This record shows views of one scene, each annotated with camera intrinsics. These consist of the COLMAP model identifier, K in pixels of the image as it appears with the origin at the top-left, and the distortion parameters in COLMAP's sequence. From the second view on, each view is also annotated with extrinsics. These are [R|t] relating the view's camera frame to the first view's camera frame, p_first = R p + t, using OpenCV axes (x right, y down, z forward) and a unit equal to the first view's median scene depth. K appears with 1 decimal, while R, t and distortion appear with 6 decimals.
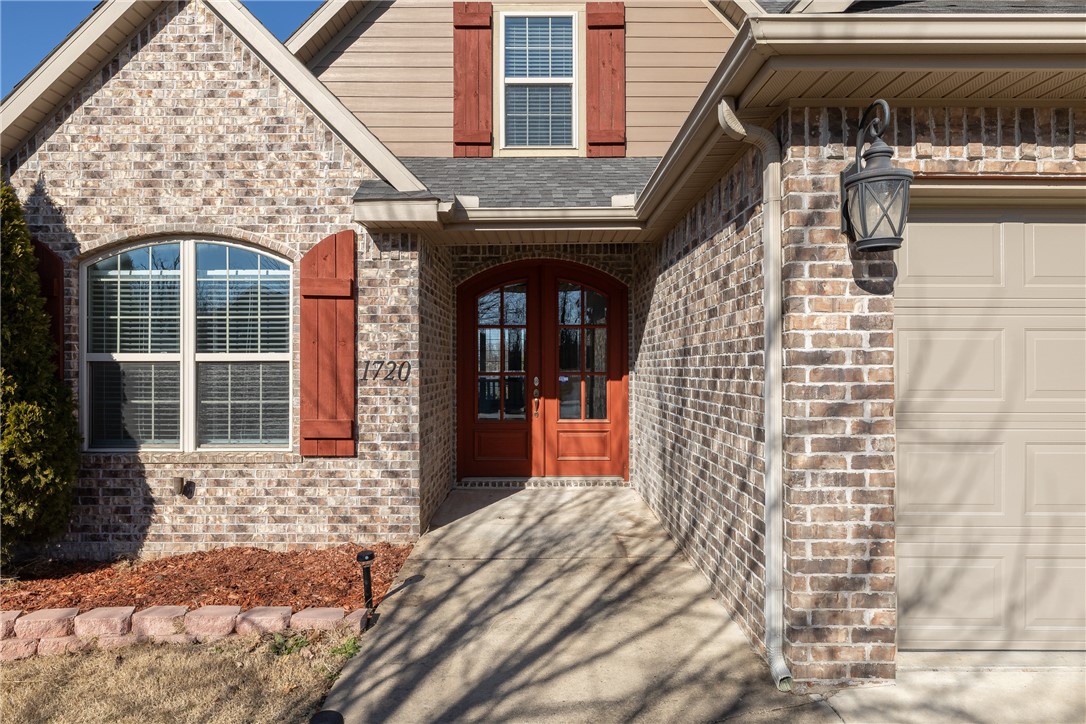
lens RADIAL K [[634.3, 0, 541.7], [0, 634.3, 361.1], [0, 0, 1]] dist [-0.015775, 0.000748]
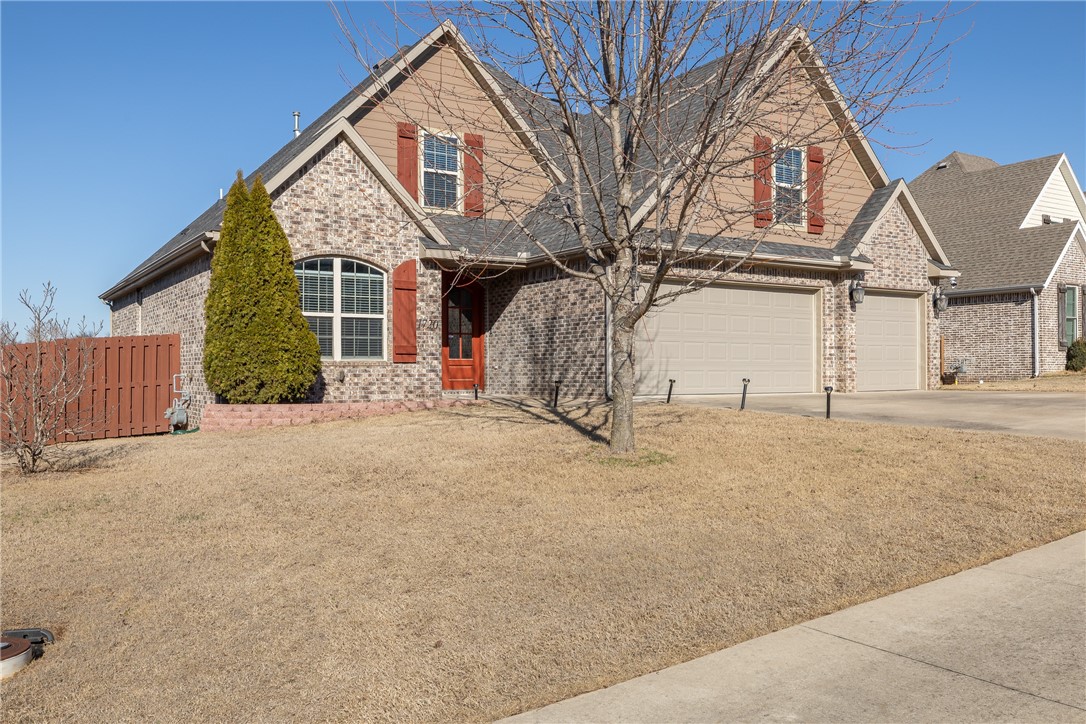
lens RADIAL K [[882.7, 0, 543.2], [0, 882.7, 362.1], [0, 0, 1]] dist [-0.004456, -0.001188]
pose [[0.842330, 0.003759, 0.538949, -1.560121], [-0.000574, 0.999981, -0.006077, 0.165927], [-0.538961, 0.004809, 0.842317, -1.795880]]
